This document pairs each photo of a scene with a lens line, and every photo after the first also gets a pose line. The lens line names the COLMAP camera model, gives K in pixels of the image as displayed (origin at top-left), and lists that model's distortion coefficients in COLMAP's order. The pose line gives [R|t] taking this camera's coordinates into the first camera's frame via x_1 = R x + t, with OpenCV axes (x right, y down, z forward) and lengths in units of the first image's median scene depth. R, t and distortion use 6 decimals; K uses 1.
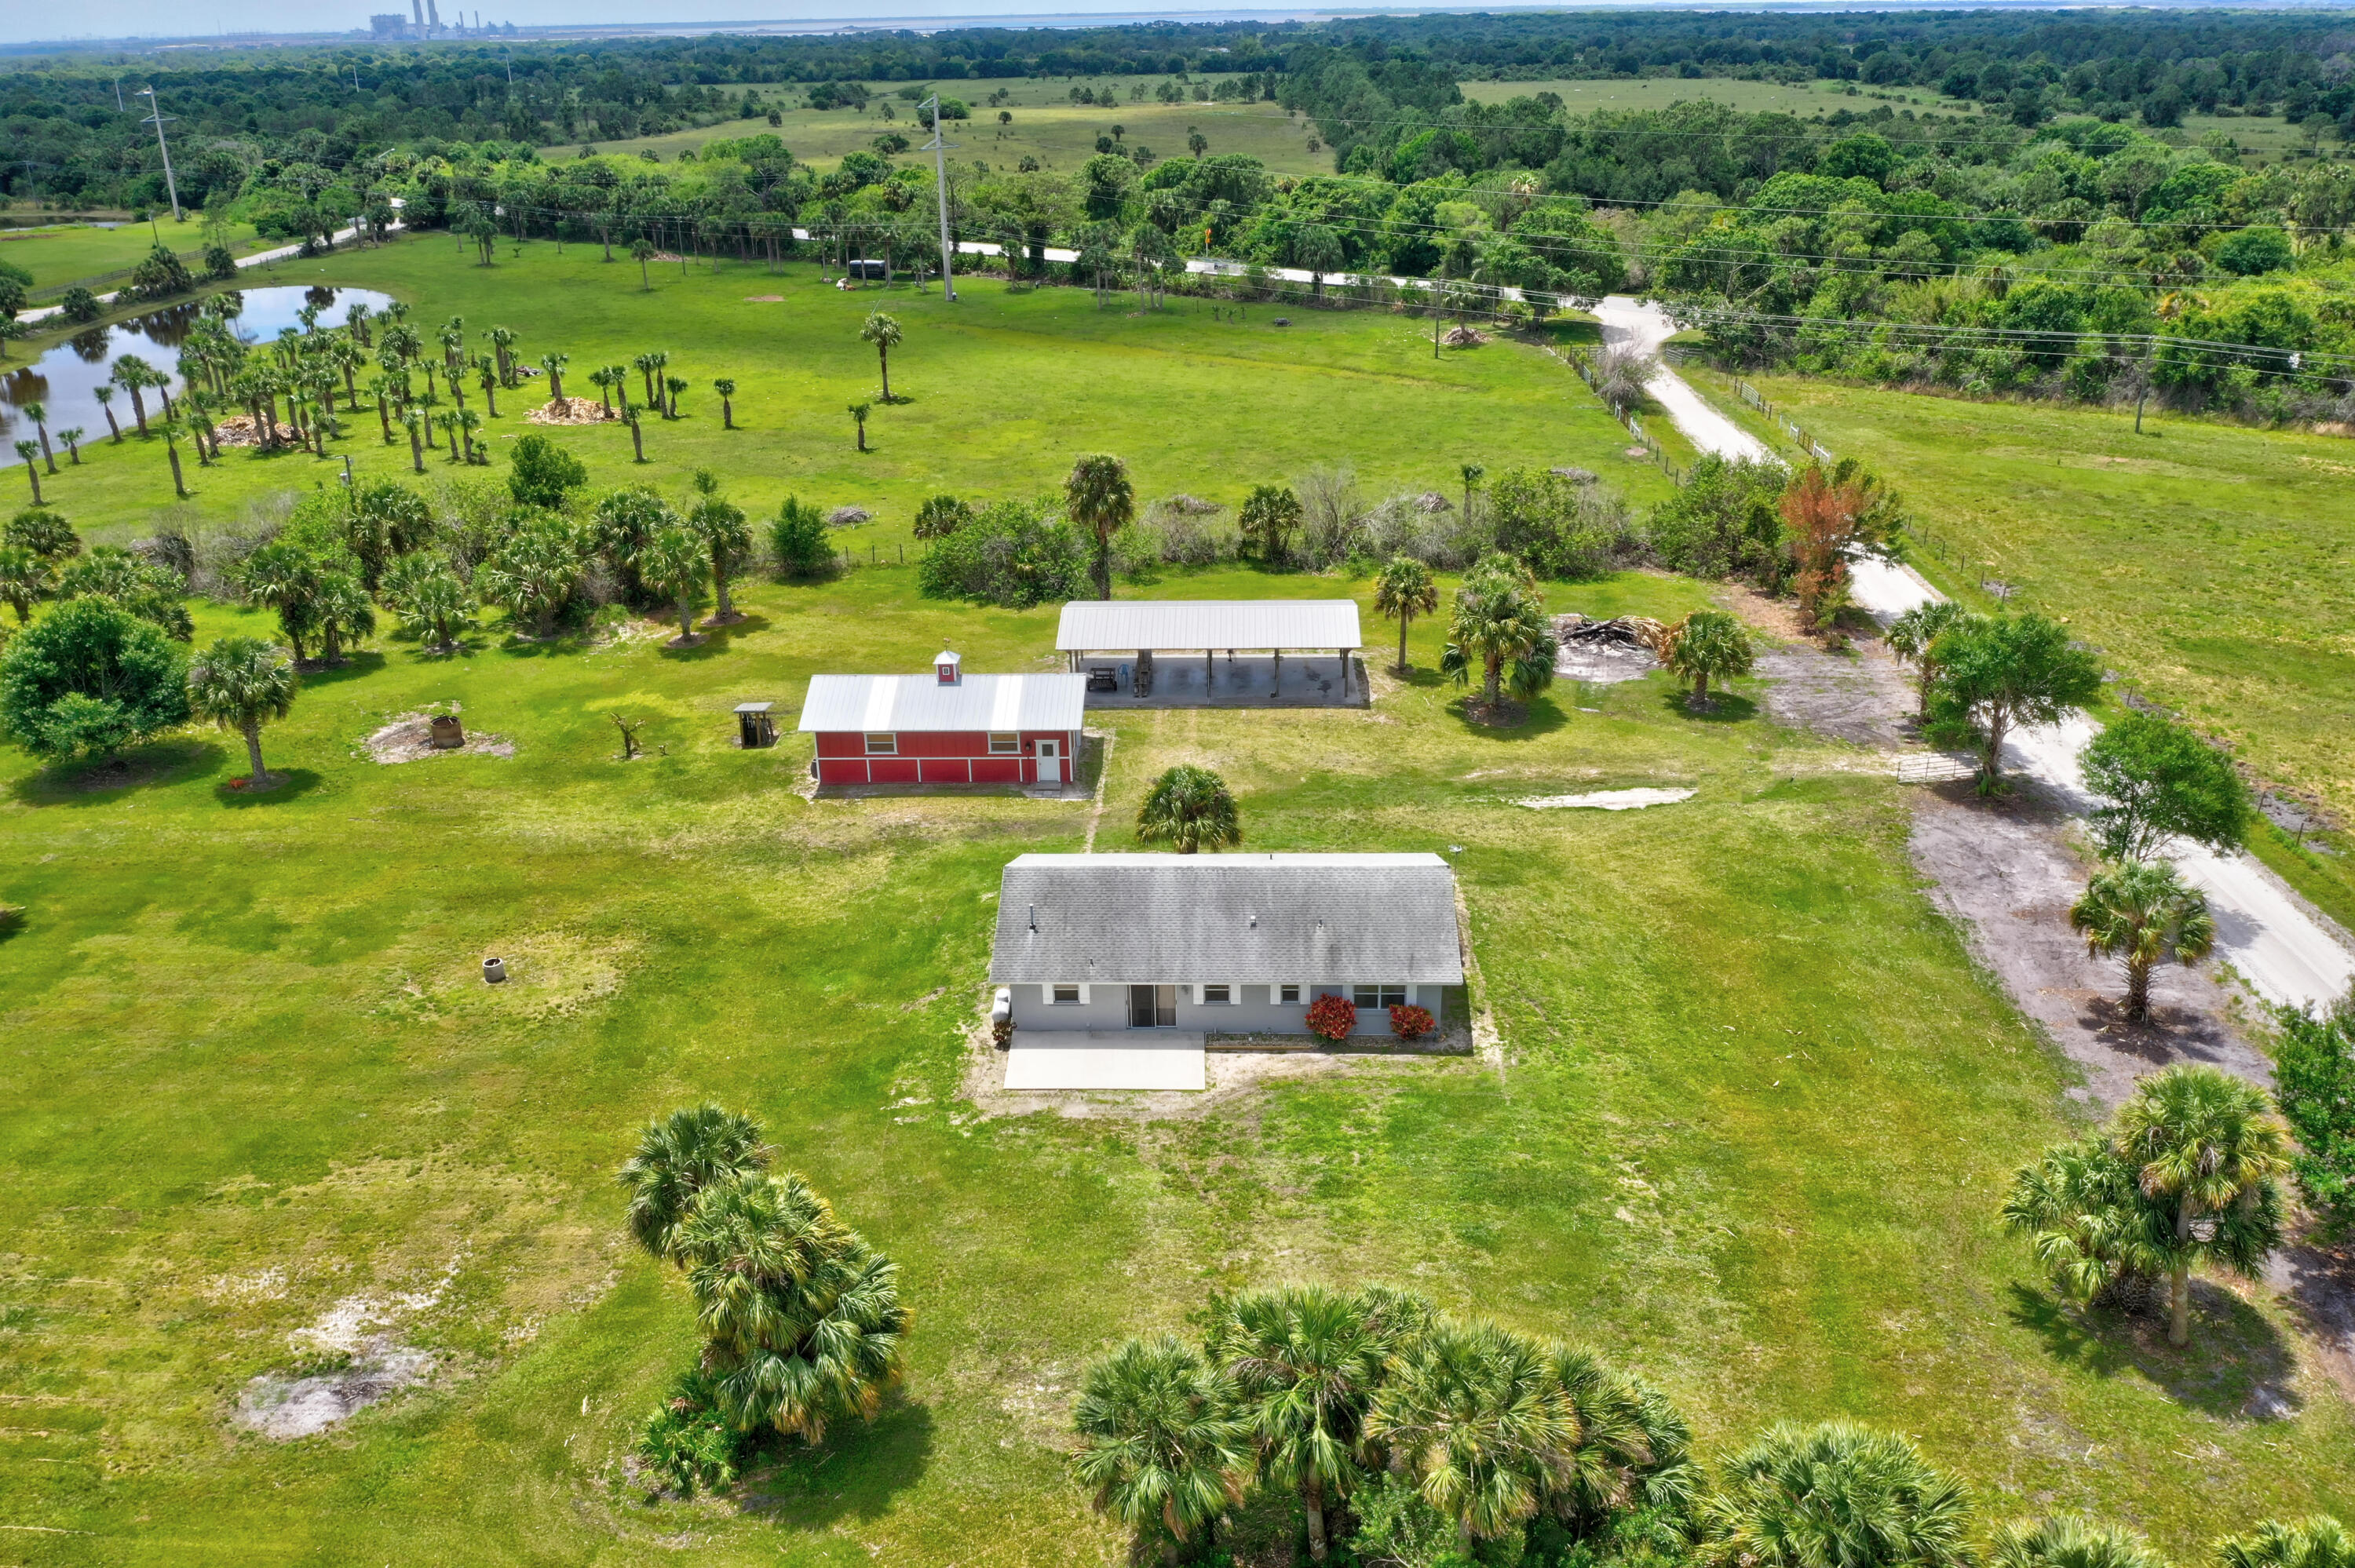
lens RADIAL K [[1821.8, 0, 1175.4], [0, 1821.8, 778.8], [0, 0, 1]] dist [-0.025688, -0.002949]
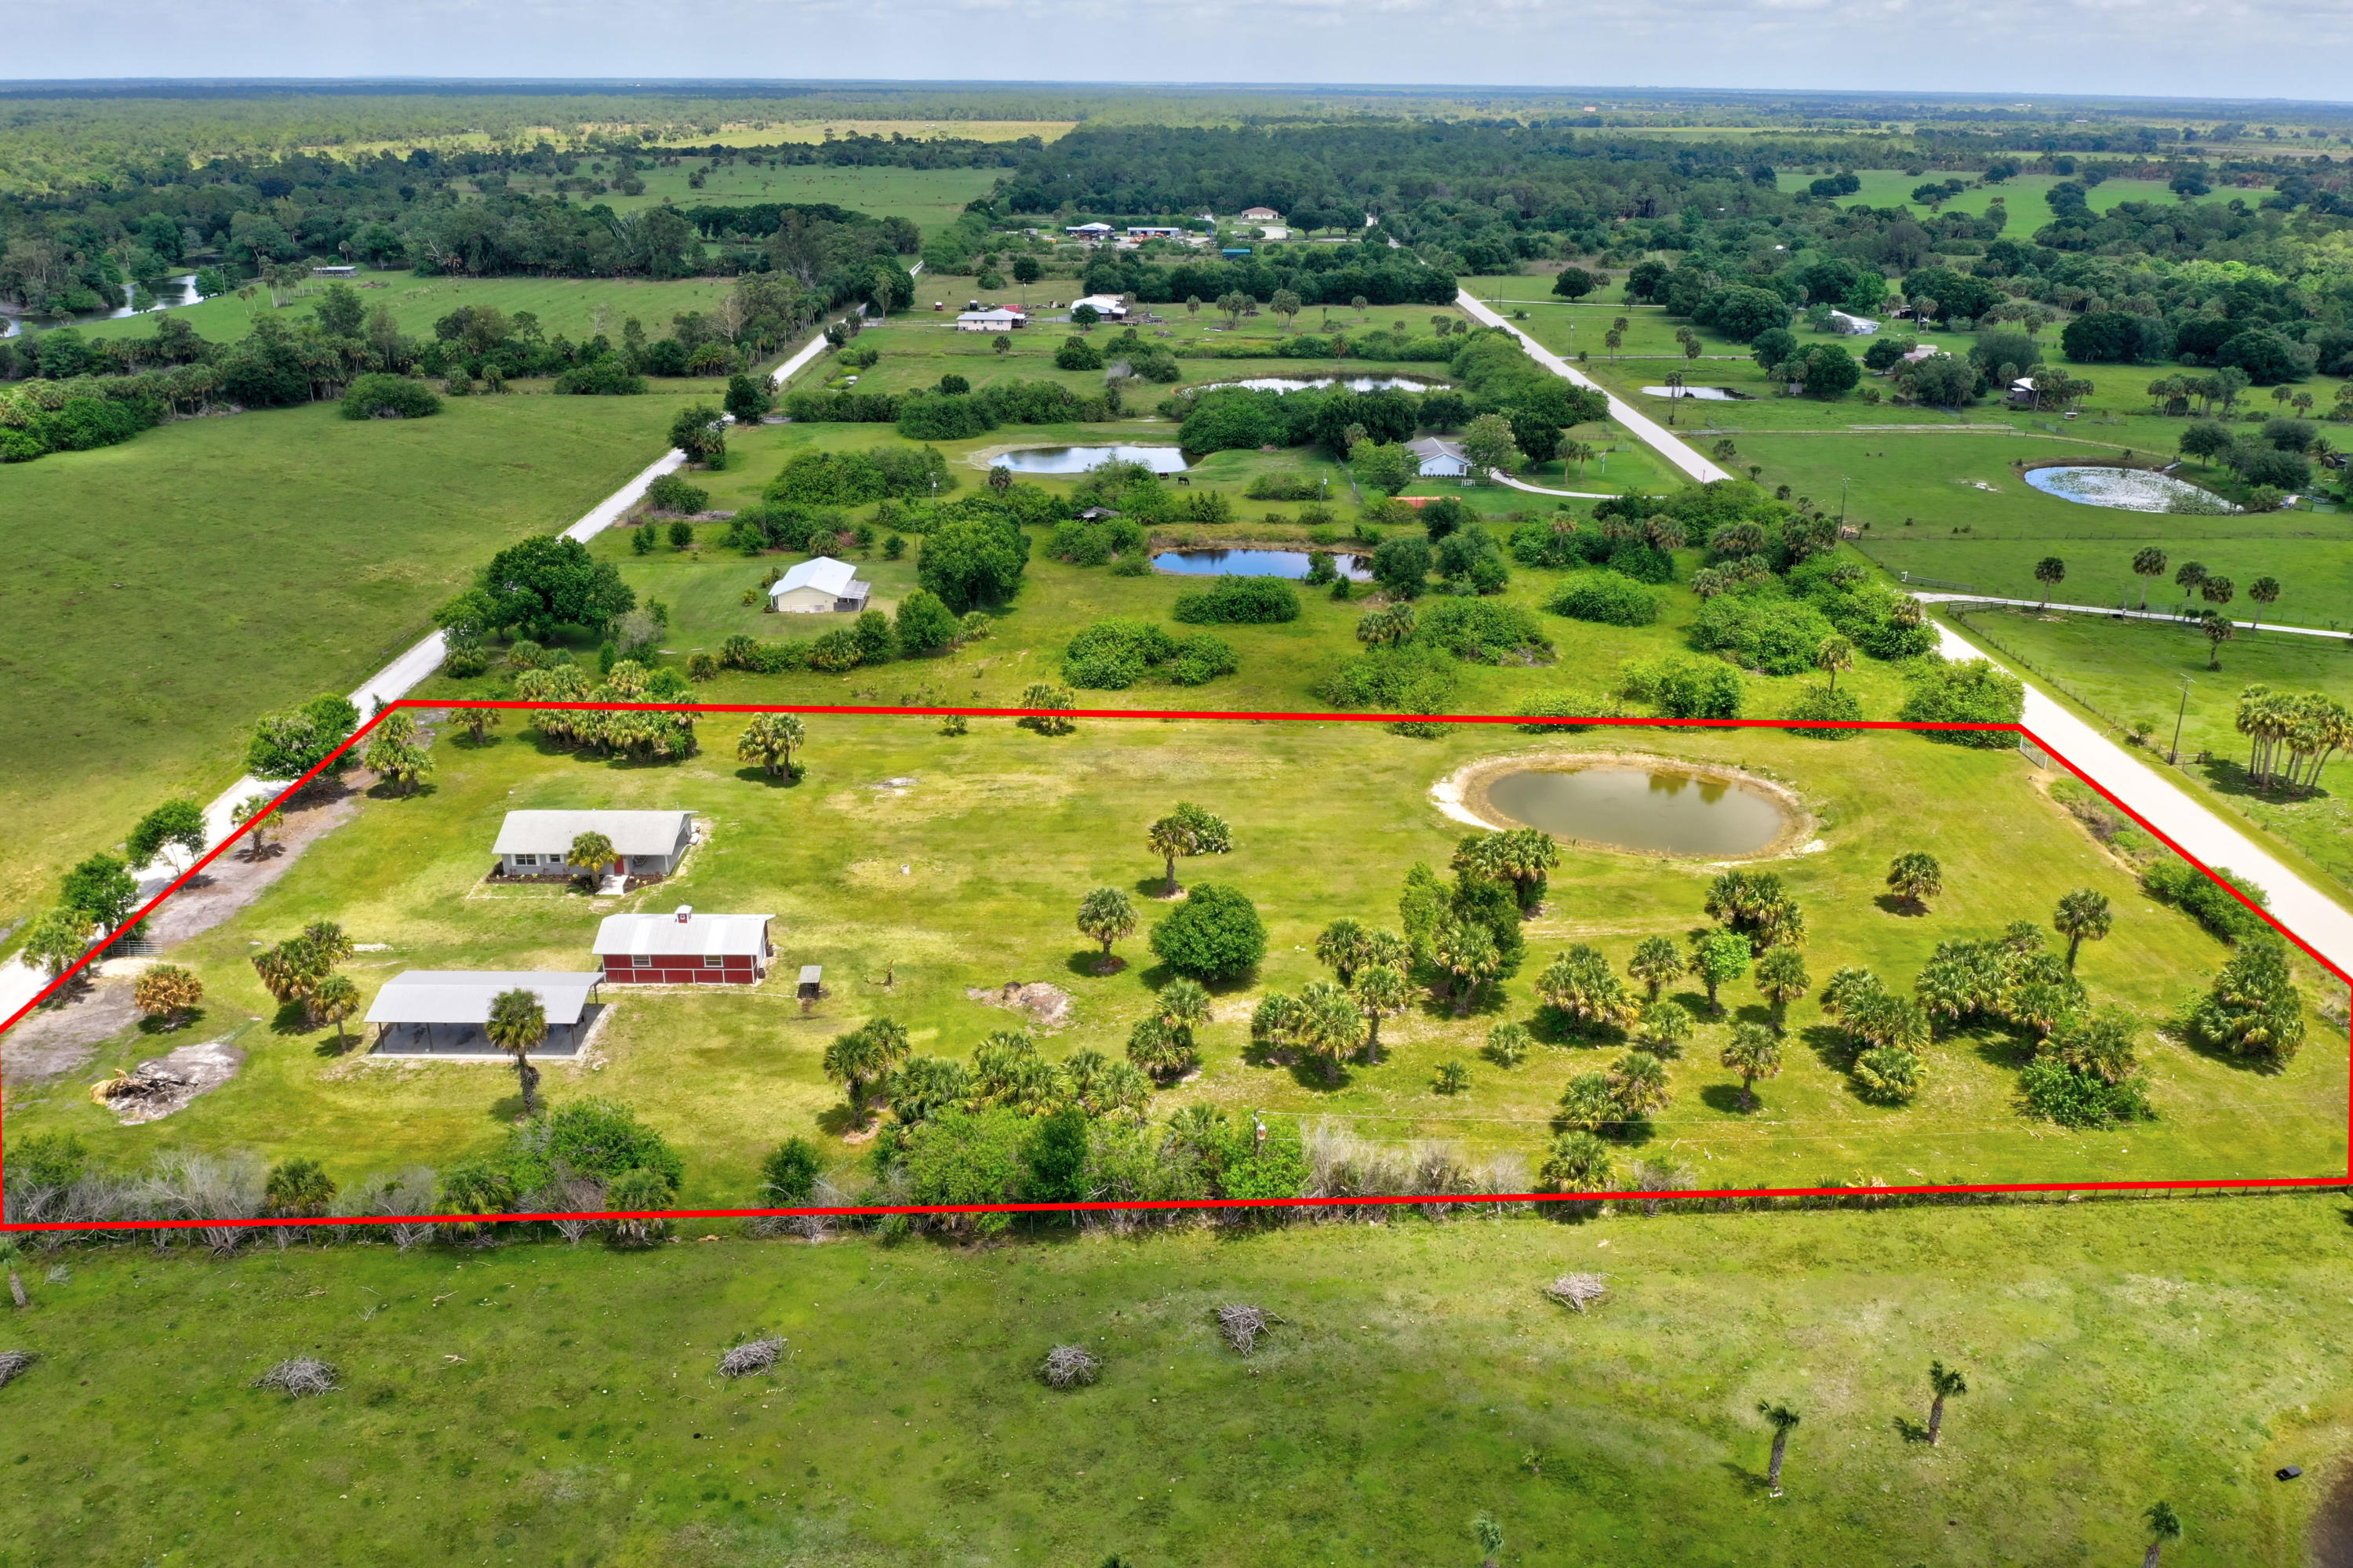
lens RADIAL K [[1820.5, 0, 1174.4], [0, 1820.5, 778.8], [0, 0, 1]] dist [-0.025688, -0.002949]
pose [[-0.999218, 0.022611, -0.032448, -0.538690], [-0.006299, 0.718990, 0.694992, -1.356735], [0.039044, 0.694653, -0.718285, 2.183772]]
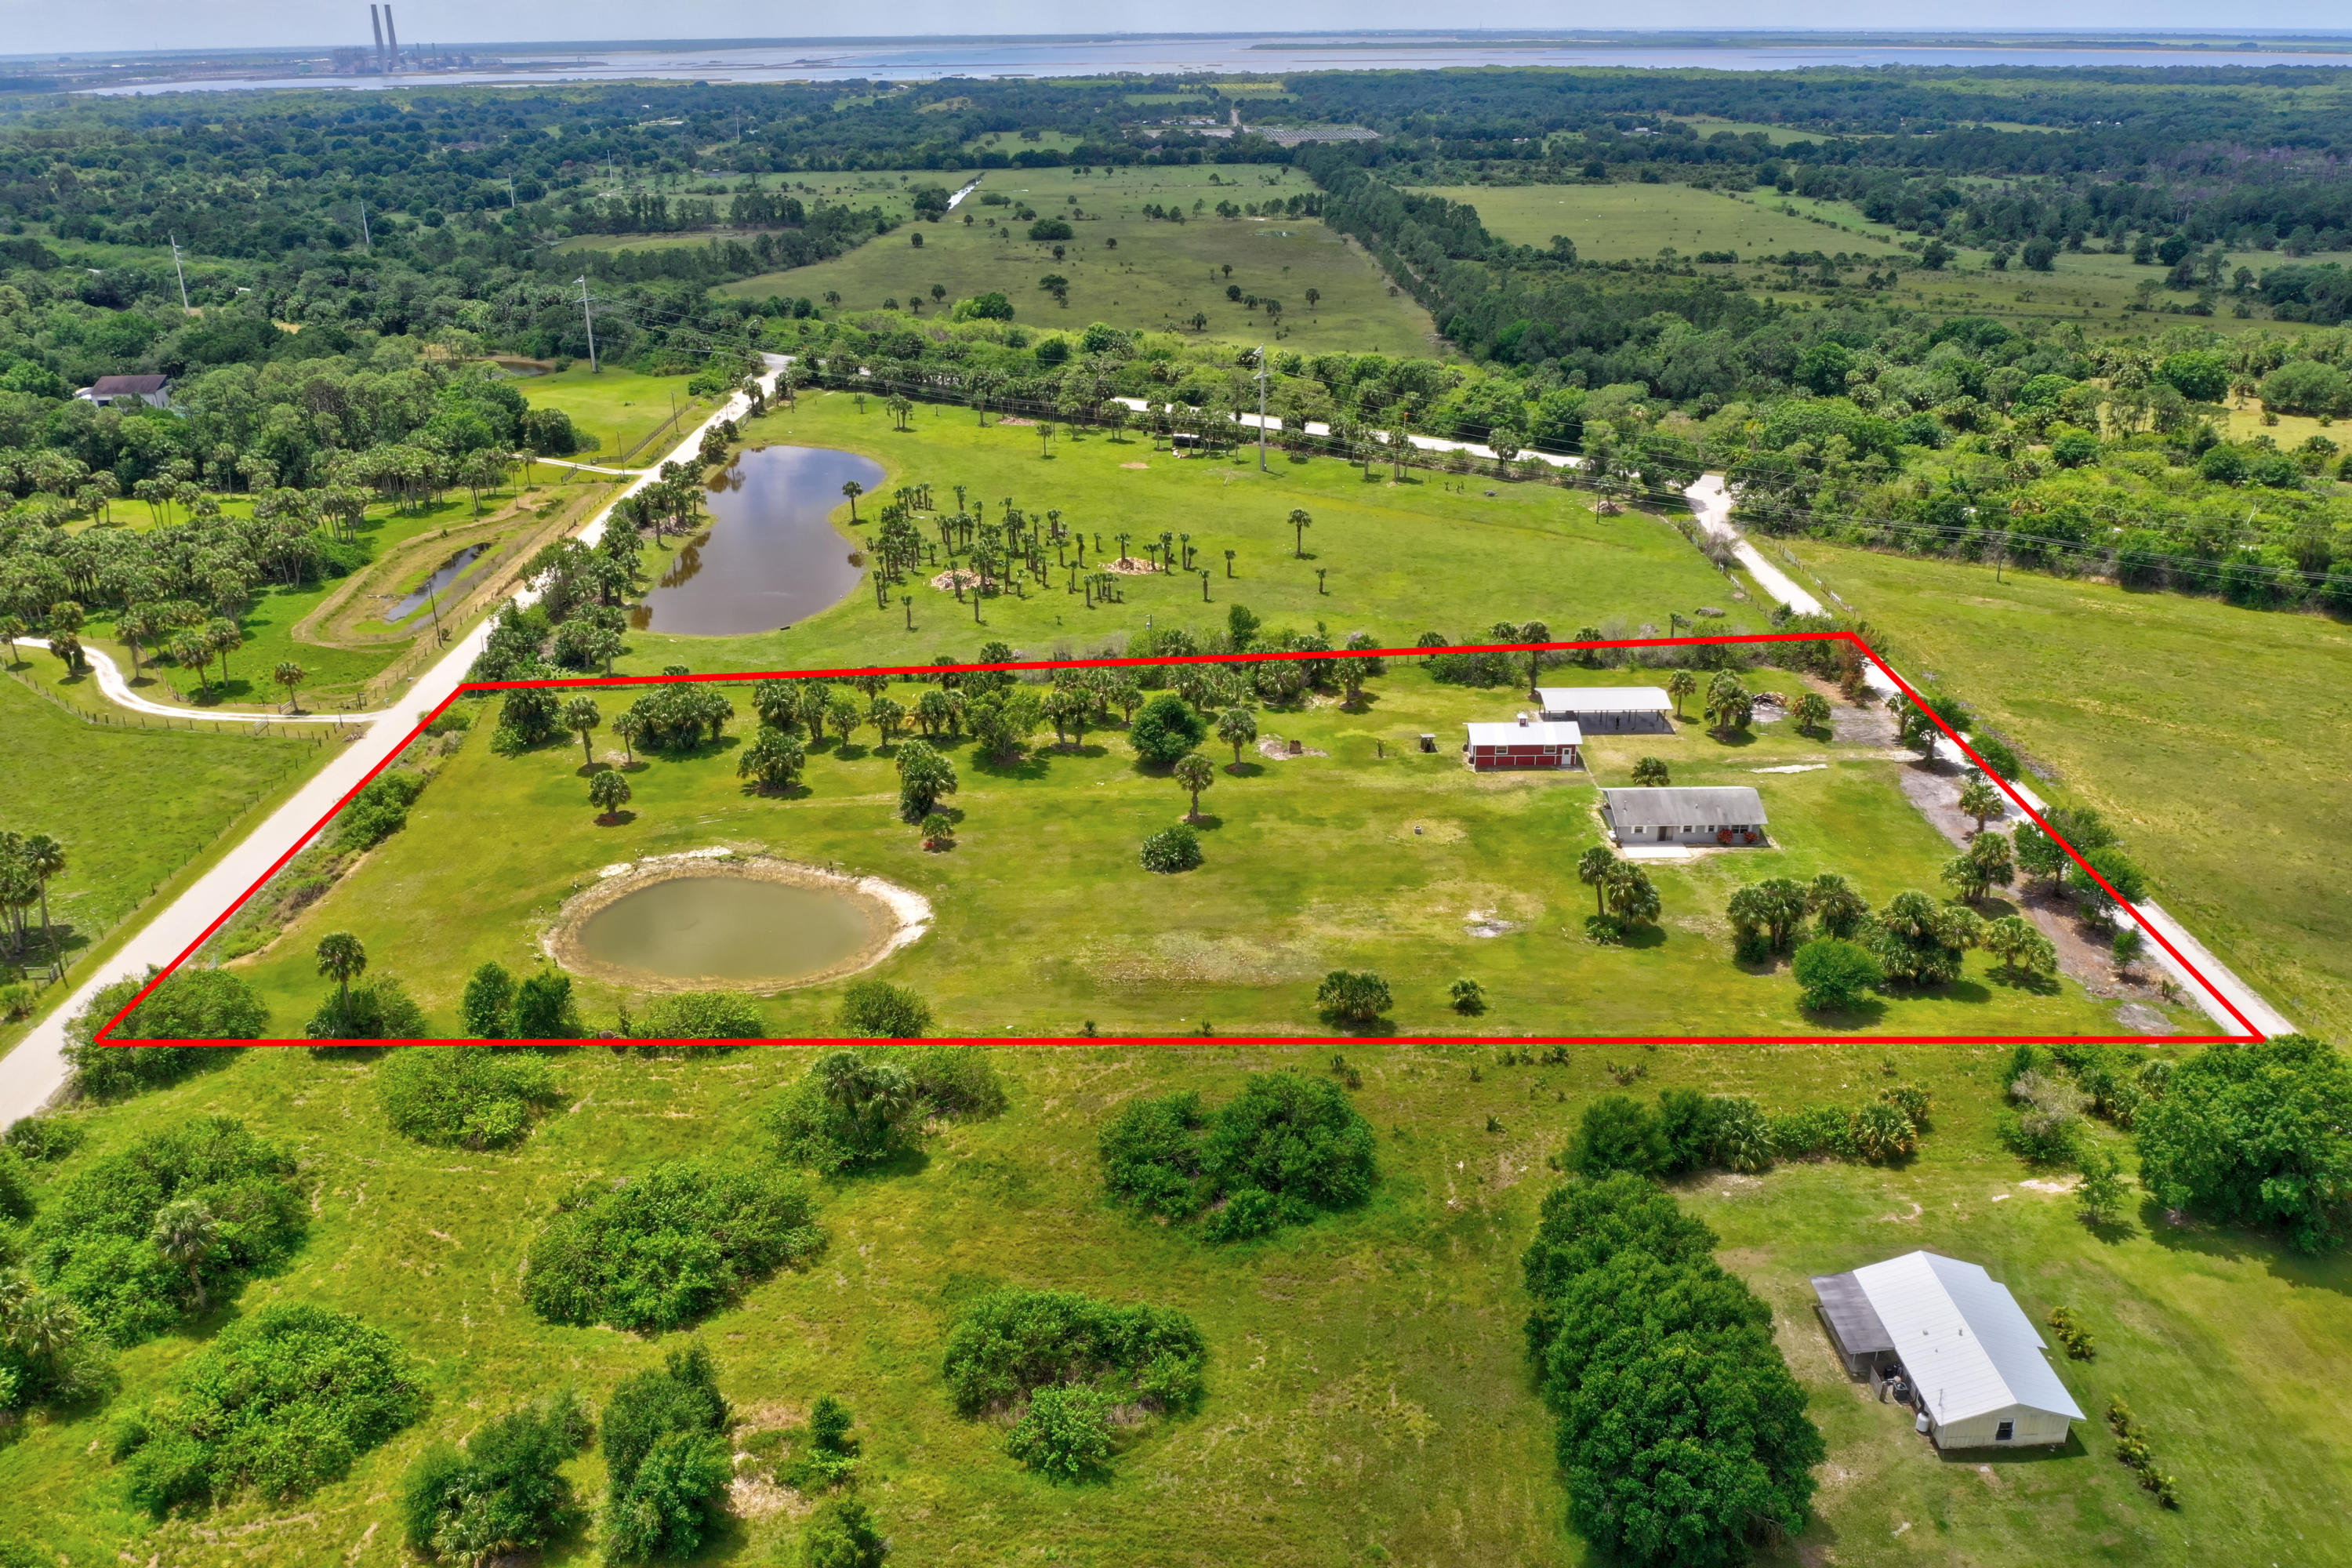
lens RADIAL K [[1819.7, 0, 1173.9], [0, 1819.7, 778.8], [0, 0, 1]] dist [-0.025688, -0.002949]
pose [[0.999169, -0.008991, 0.039765, -0.718086], [0.009283, 0.999931, -0.007148, 0.034620], [-0.039698, 0.007511, 0.999183, -1.513047]]
